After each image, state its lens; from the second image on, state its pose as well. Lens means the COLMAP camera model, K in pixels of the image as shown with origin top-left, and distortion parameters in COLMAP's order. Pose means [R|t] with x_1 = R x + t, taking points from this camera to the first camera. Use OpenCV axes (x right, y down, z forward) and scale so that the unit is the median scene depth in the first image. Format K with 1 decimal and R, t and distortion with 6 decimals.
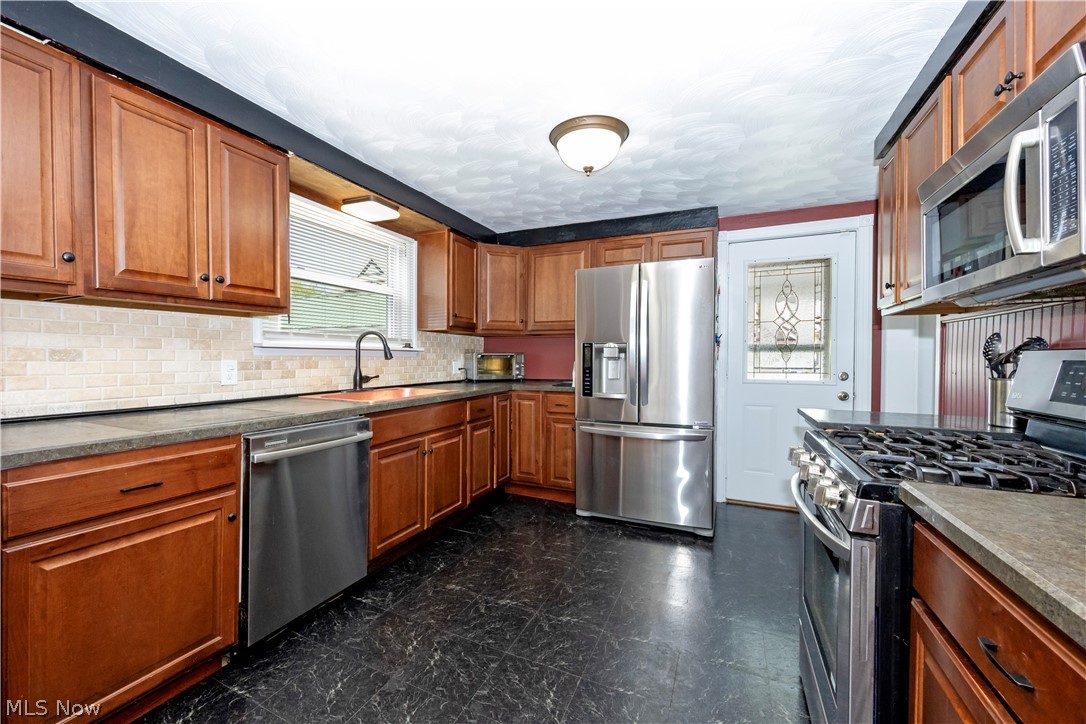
lens RADIAL K [[415.5, 0, 543.0], [0, 415.5, 362.0], [0, 0, 1]] dist [0.000745, 0.000053]
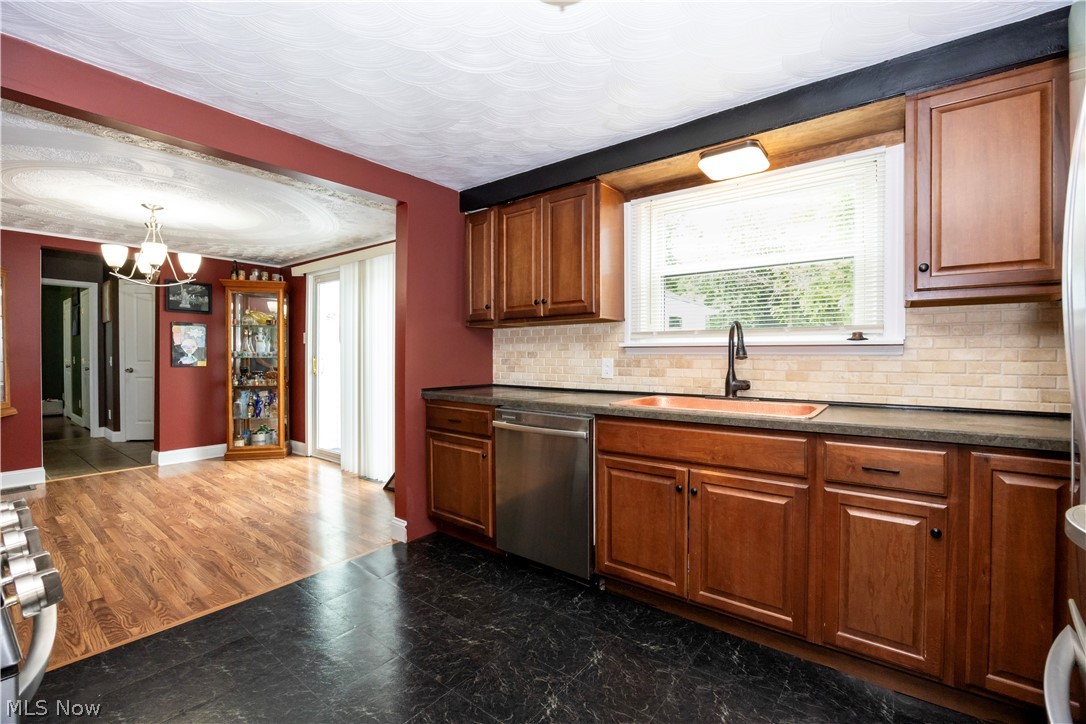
lens RADIAL K [[474.3, 0, 543.0], [0, 474.3, 362.0], [0, 0, 1]] dist [-0.029029, -0.000126]
pose [[-0.238734, 0.006230, -0.971065, 0.636211], [-0.016785, 0.999804, 0.010541, -0.005154], [0.970940, 0.018816, -0.238583, 1.095948]]
